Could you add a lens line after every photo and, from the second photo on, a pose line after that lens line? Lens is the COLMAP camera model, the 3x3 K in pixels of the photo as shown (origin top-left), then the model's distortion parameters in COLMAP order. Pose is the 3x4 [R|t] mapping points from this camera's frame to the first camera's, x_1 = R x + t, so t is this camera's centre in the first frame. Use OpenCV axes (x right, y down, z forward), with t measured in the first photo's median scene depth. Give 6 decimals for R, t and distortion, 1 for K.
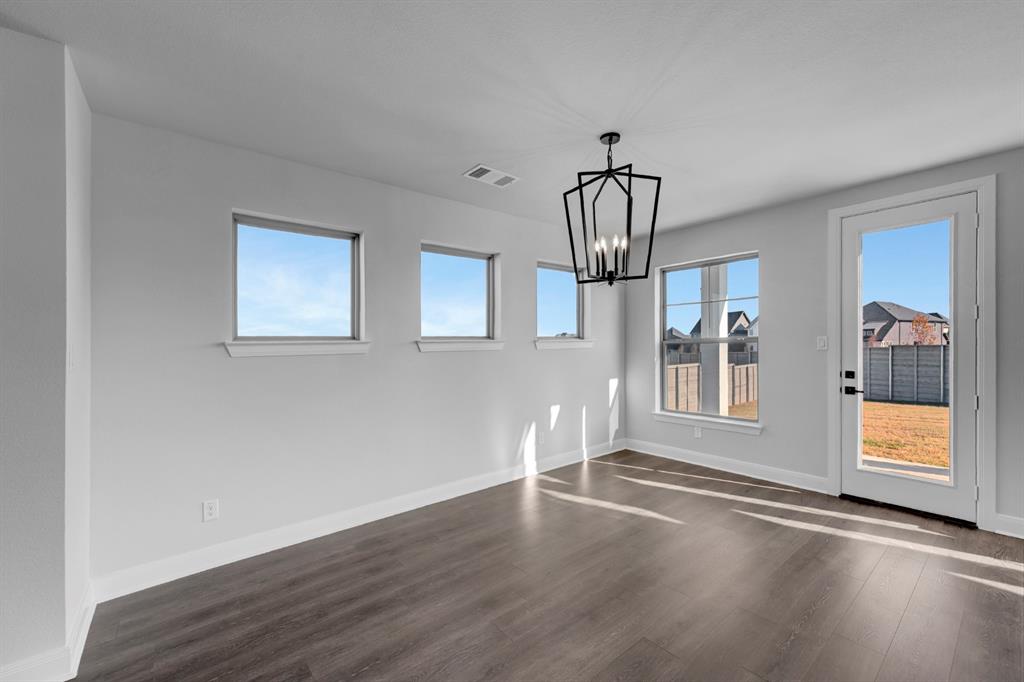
lens RADIAL K [[417.0, 0, 512.0], [0, 417.0, 341.0], [0, 0, 1]] dist [-0.000554, 0.000038]
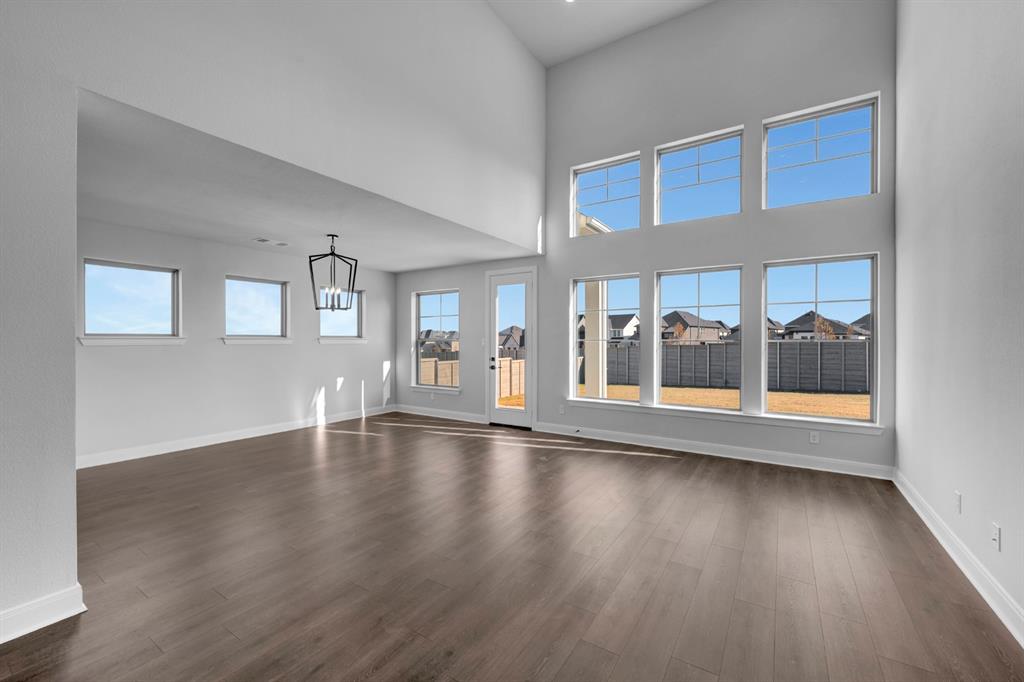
lens RADIAL K [[412.8, 0, 522.6], [0, 412.8, 344.8], [0, 0, 1]] dist [0.002242, -0.000076]
pose [[0.946632, 0.010820, 0.322136, 0.256248], [-0.016122, 0.999775, 0.013797, -0.009657], [-0.321914, -0.018254, 0.946593, -0.633653]]
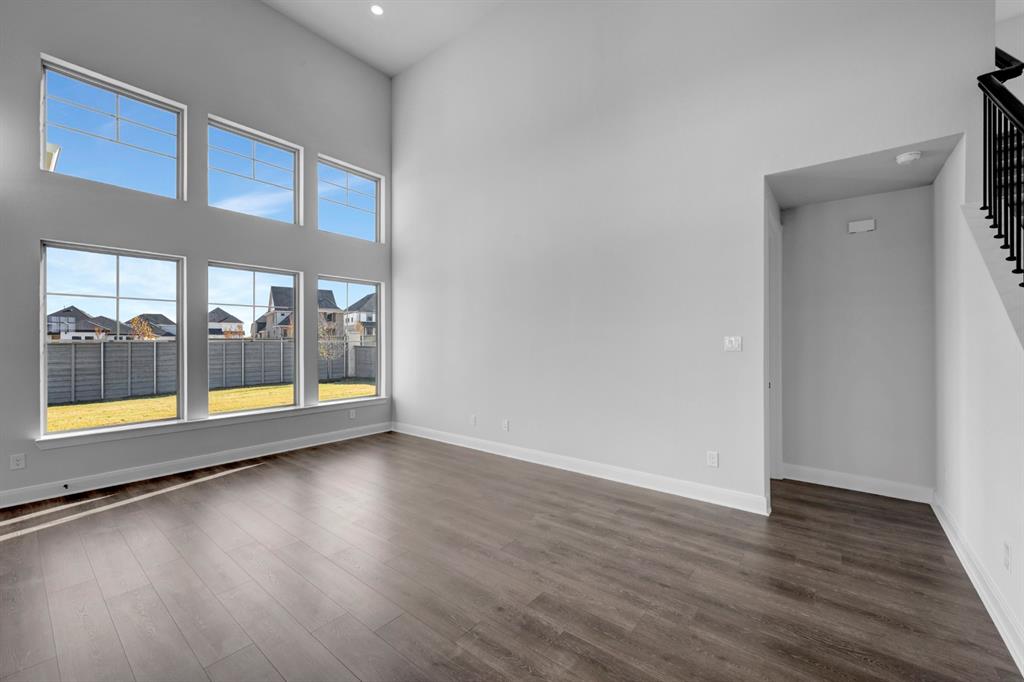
lens RADIAL K [[403.6, 0, 519.0], [0, 403.6, 346.2], [0, 0, 1]] dist [0.000383, -0.000278]
pose [[-0.220757, 0.000853, 0.975328, -0.123300], [-0.003192, 0.999994, -0.001597, 0.000015], [-0.975324, -0.003466, -0.220753, -0.161975]]
